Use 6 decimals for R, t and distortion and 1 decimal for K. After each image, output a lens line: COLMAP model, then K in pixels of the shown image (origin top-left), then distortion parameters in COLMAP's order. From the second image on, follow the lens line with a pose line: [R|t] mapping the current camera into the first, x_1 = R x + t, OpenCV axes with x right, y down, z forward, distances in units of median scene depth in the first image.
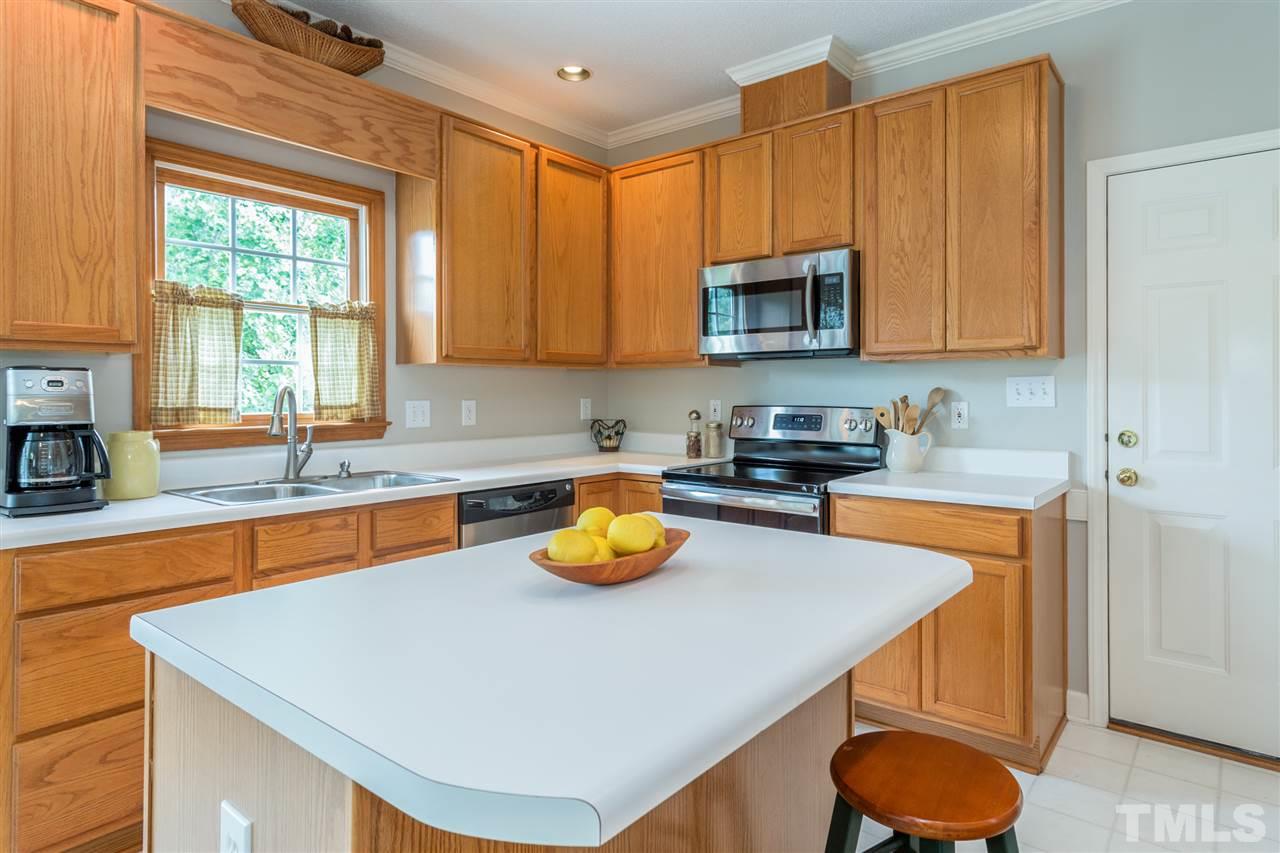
lens RADIAL K [[728.7, 0, 633.4], [0, 728.7, 391.3], [0, 0, 1]] dist [-0.006083, -0.000385]
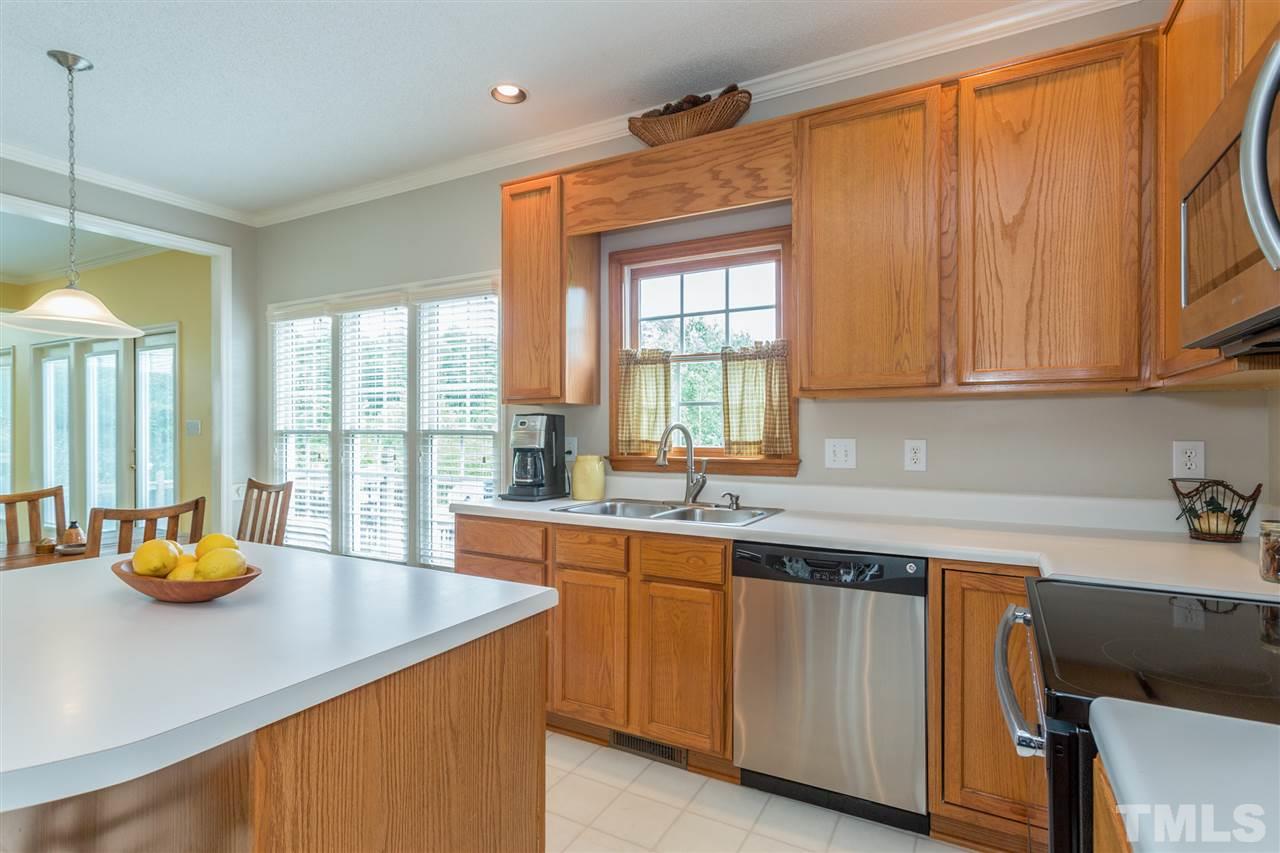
lens RADIAL K [[635.6, 0, 643.0], [0, 635.6, 425.5], [0, 0, 1]] dist [-0.002958, -0.000488]
pose [[0.182603, -0.003506, -0.983180, 0.497635], [0.000301, 0.999994, -0.003510, -0.000819], [0.983187, 0.000344, 0.182603, 0.706171]]
